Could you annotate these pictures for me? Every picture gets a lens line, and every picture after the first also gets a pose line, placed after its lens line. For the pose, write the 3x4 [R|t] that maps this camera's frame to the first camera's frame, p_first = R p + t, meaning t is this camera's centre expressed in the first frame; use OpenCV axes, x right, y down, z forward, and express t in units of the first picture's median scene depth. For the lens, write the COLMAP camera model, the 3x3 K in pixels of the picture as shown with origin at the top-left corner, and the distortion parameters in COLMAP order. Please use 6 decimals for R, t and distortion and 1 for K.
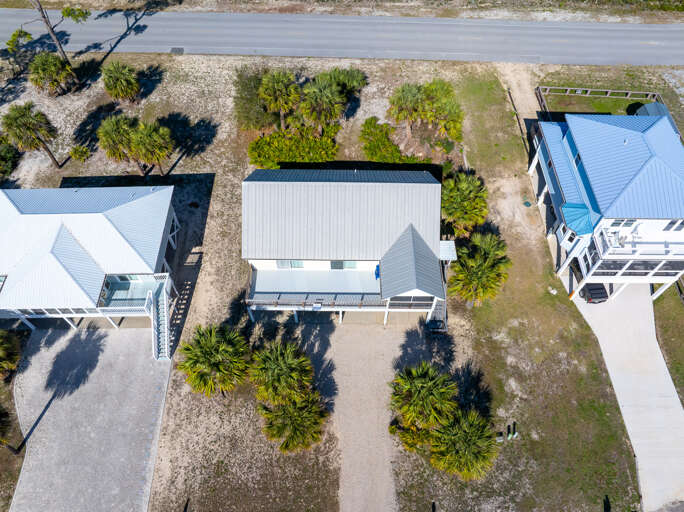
lens RADIAL K [[483.1, 0, 343.9], [0, 483.1, 252.2], [0, 0, 1]] dist [-0.045082, 0.005676]
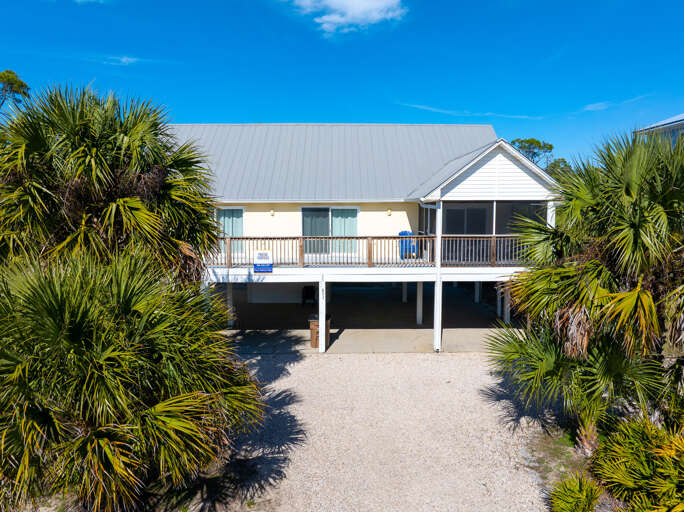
lens RADIAL K [[483.1, 0, 343.9], [0, 483.1, 252.2], [0, 0, 1]] dist [-0.045082, 0.005676]
pose [[0.999780, -0.007119, 0.019752, 0.004022], [0.019796, 0.633079, -0.773834, 0.412710], [-0.006996, 0.774054, 0.633080, 0.732342]]
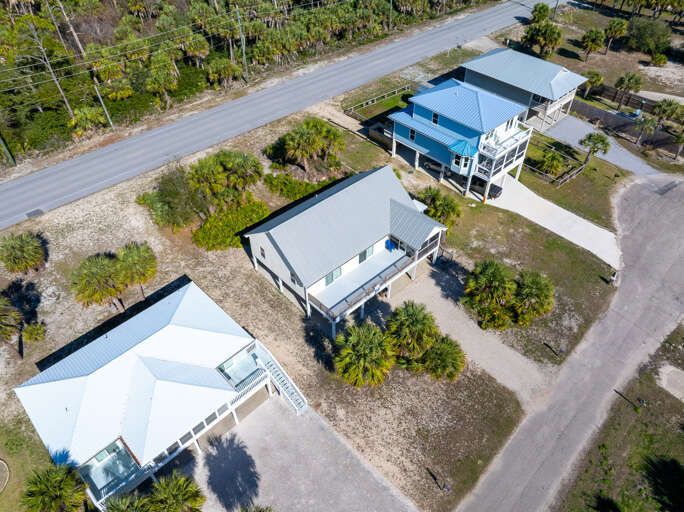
lens RADIAL K [[483.1, 0, 343.9], [0, 483.1, 252.2], [0, 0, 1]] dist [-0.045082, 0.005676]
pose [[0.721580, -0.477154, 0.501644, -0.664512], [0.571506, 0.819492, -0.042586, 0.041987], [-0.390773, 0.317421, 0.864026, -0.028366]]
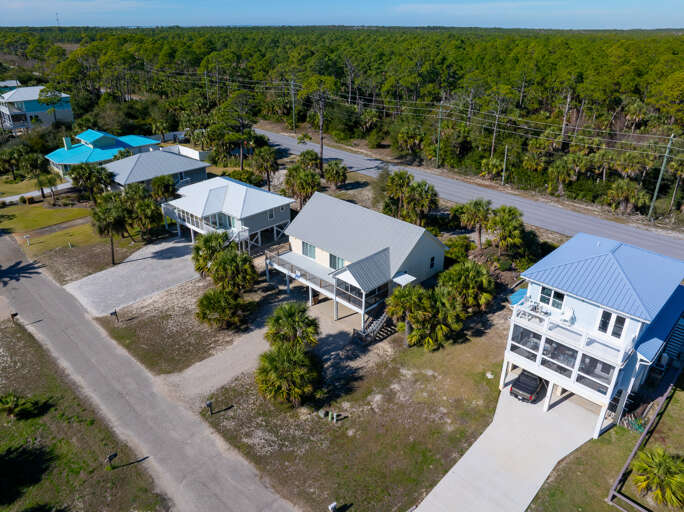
lens RADIAL K [[483.1, 0, 343.9], [0, 483.1, 252.2], [0, 0, 1]] dist [-0.045082, 0.005676]
pose [[0.712750, 0.300676, -0.633704, 0.826020], [-0.580661, 0.759744, -0.292611, 0.369543], [0.393472, 0.576526, 0.716099, 0.085334]]
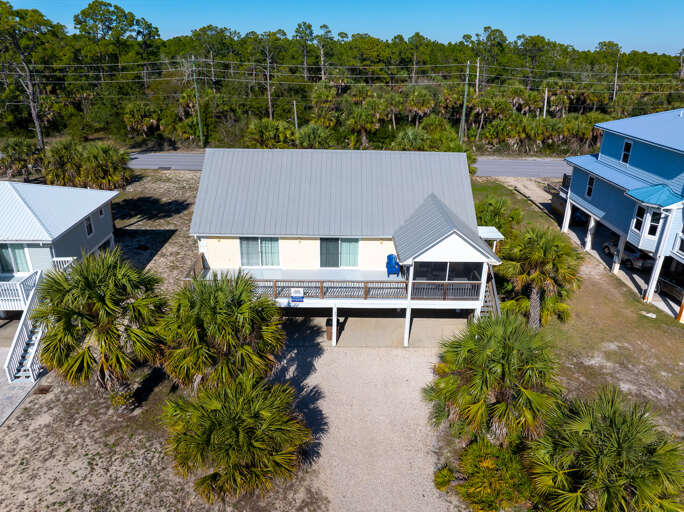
lens RADIAL K [[483.1, 0, 343.9], [0, 483.1, 252.2], [0, 0, 1]] dist [-0.045082, 0.005676]
pose [[0.999797, 0.004728, 0.019573, -0.007153], [0.006730, 0.837678, -0.546123, 0.402824], [-0.018978, 0.546144, 0.837476, 0.439618]]
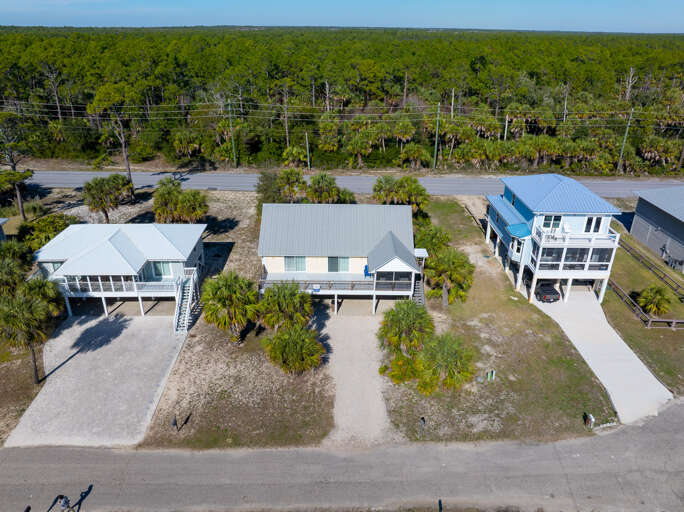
lens RADIAL K [[483.1, 0, 343.9], [0, 483.1, 252.2], [0, 0, 1]] dist [-0.045082, 0.005676]
pose [[0.999936, 0.003016, 0.010946, -0.000153], [0.002958, 0.861578, -0.507617, 0.641453], [-0.010962, 0.507617, 0.861513, -0.088014]]
